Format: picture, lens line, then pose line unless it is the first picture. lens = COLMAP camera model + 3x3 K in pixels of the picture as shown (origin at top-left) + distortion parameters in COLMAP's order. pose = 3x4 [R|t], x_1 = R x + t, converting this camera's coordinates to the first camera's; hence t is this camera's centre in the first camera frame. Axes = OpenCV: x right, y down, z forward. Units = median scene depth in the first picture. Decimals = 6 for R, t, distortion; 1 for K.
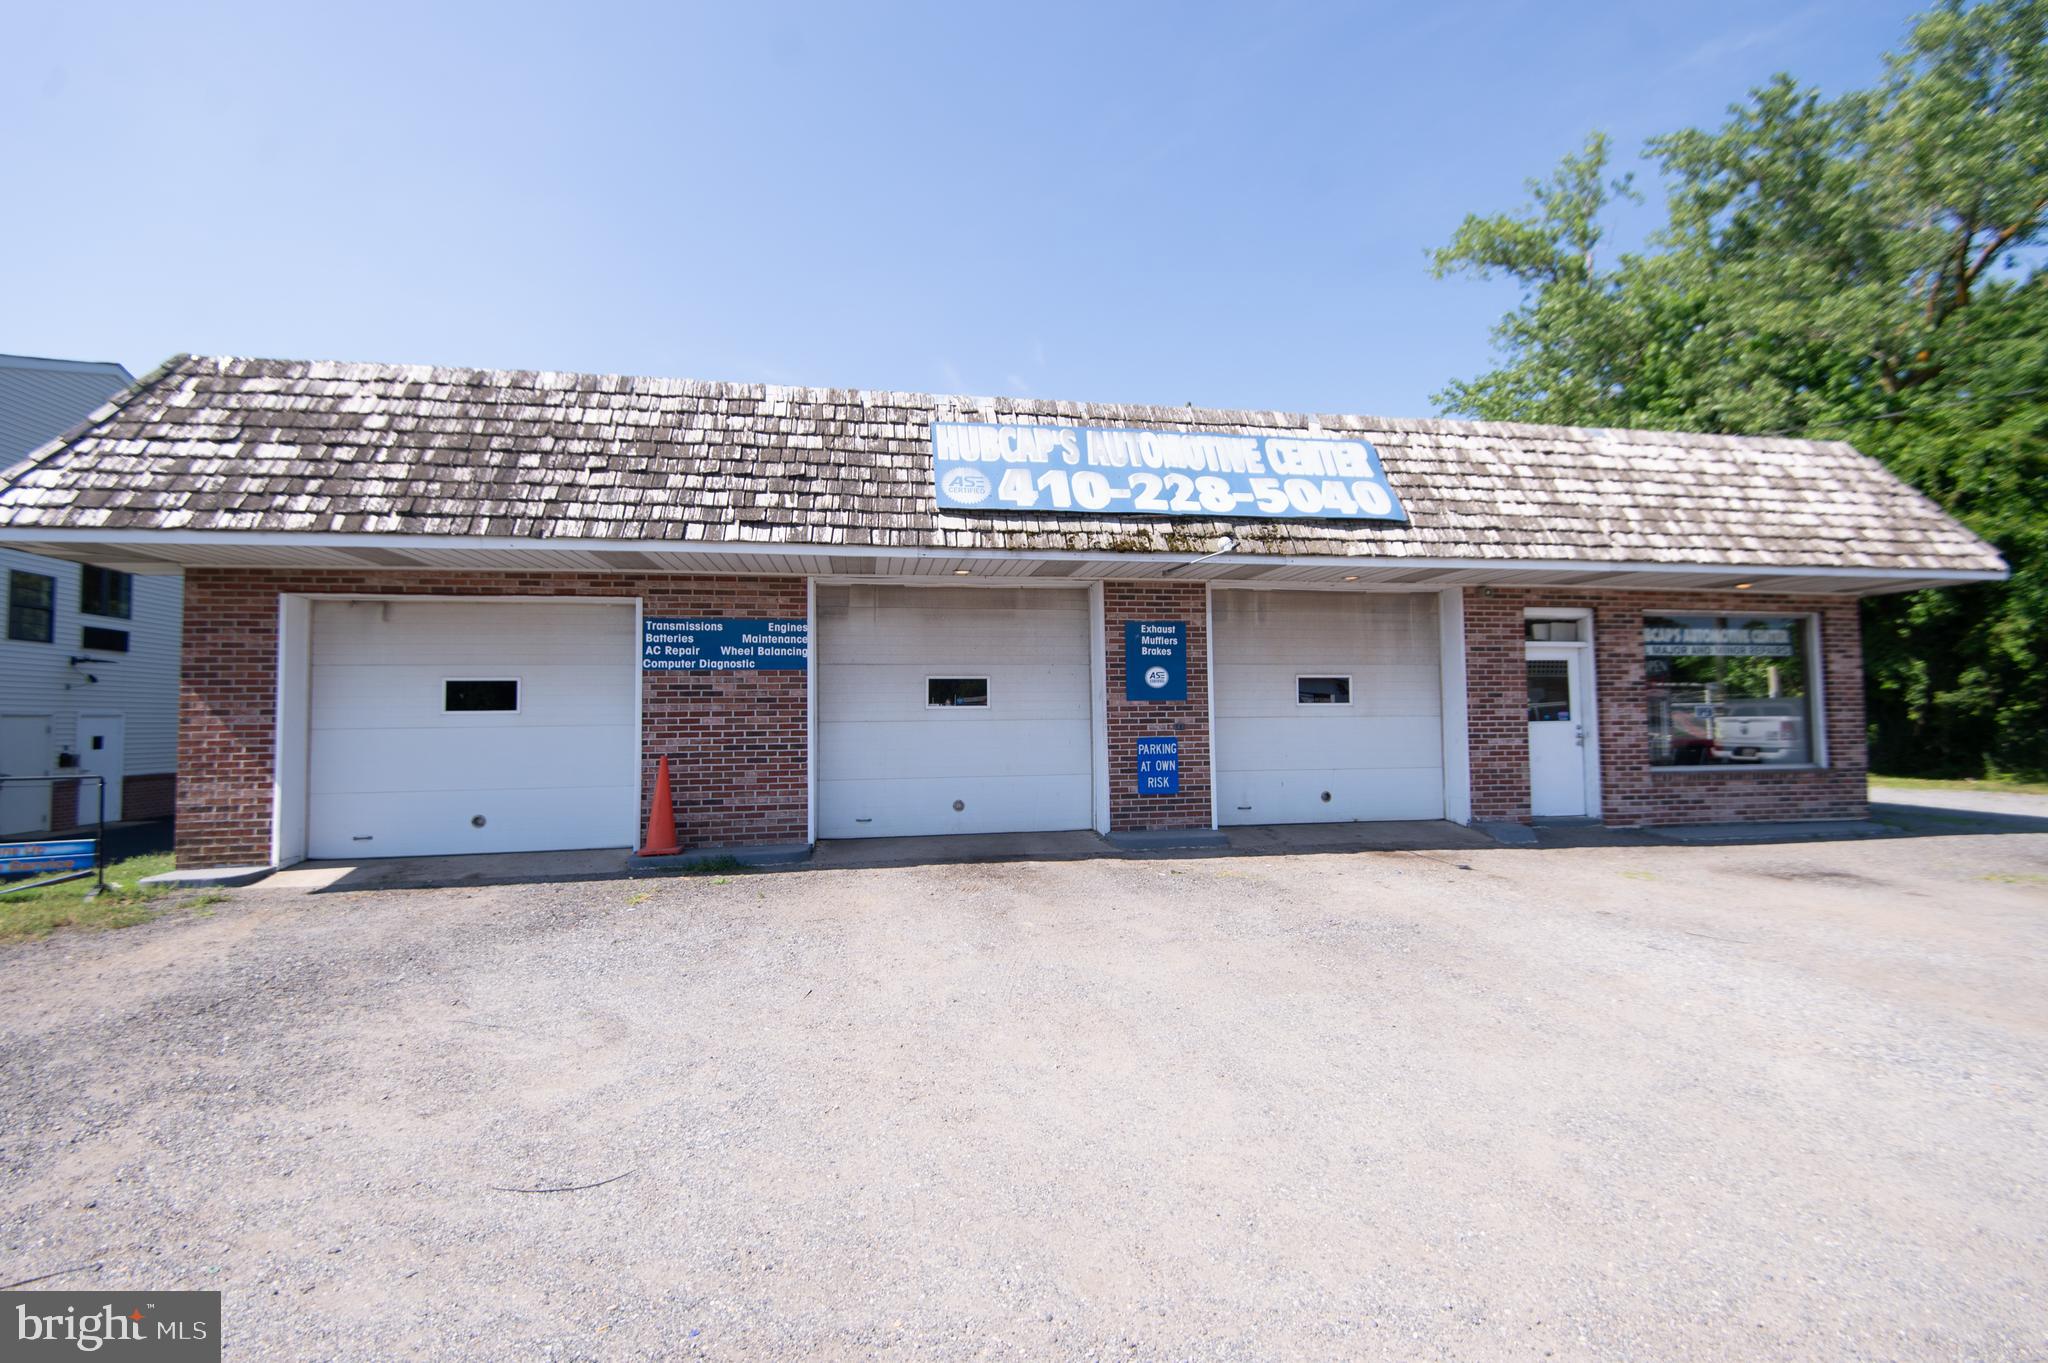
lens RADIAL K [[921.2, 0, 1034.5], [0, 921.2, 677.4], [0, 0, 1]] dist [0.021934, -0.015669]
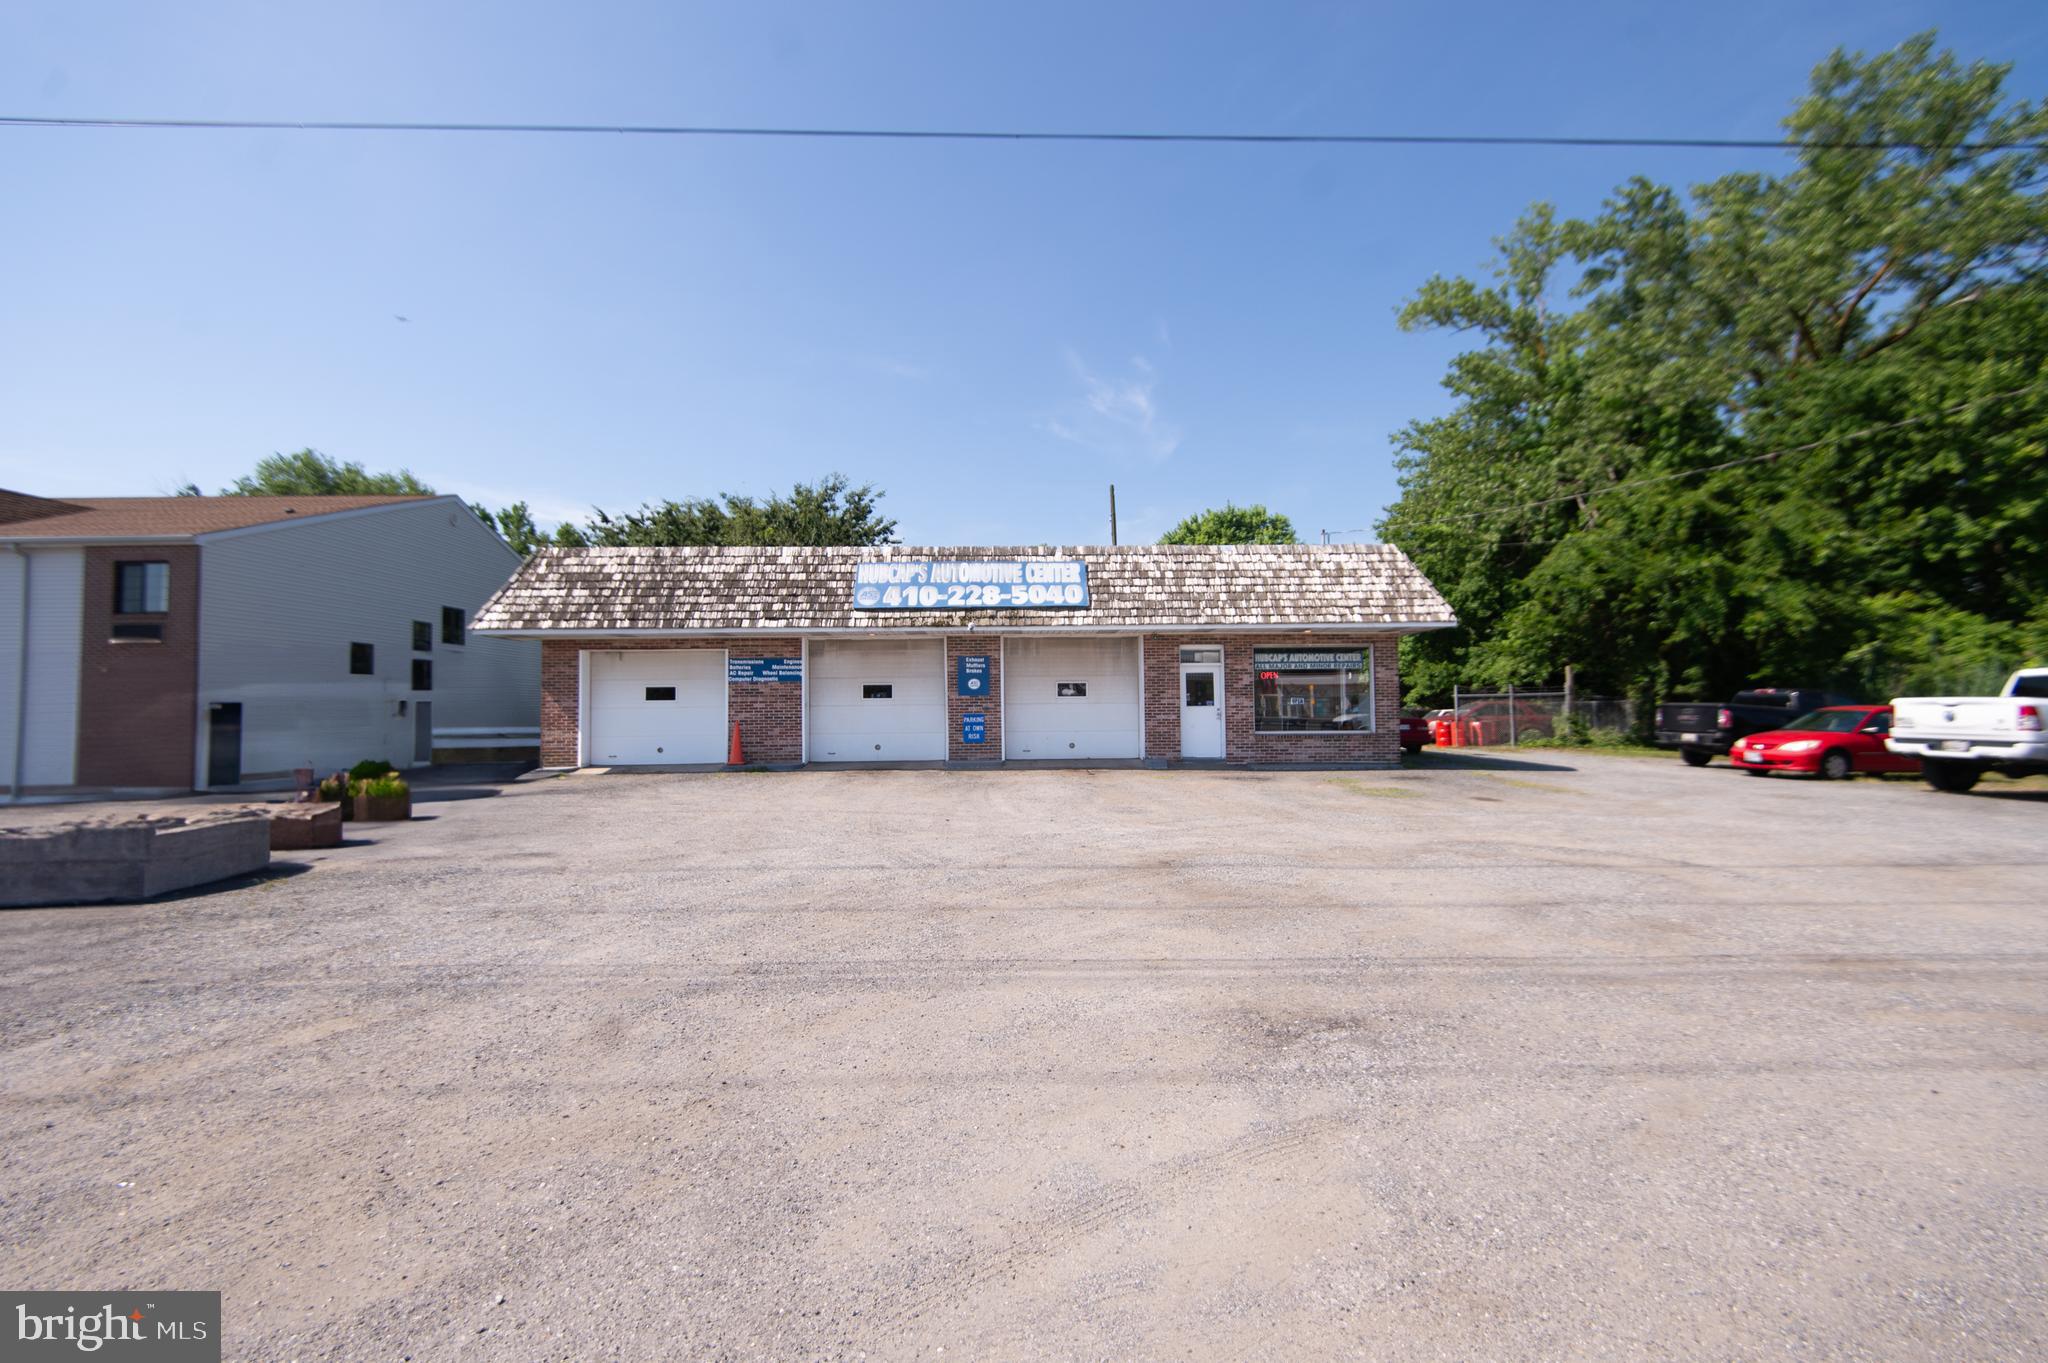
lens RADIAL K [[921.2, 0, 1034.5], [0, 921.2, 677.4], [0, 0, 1]] dist [0.021934, -0.015669]
pose [[0.988867, -0.003149, -0.148772, 0.602500], [0.005608, 0.999855, 0.016110, -0.048938], [0.148699, -0.016765, 0.988740, -1.028256]]
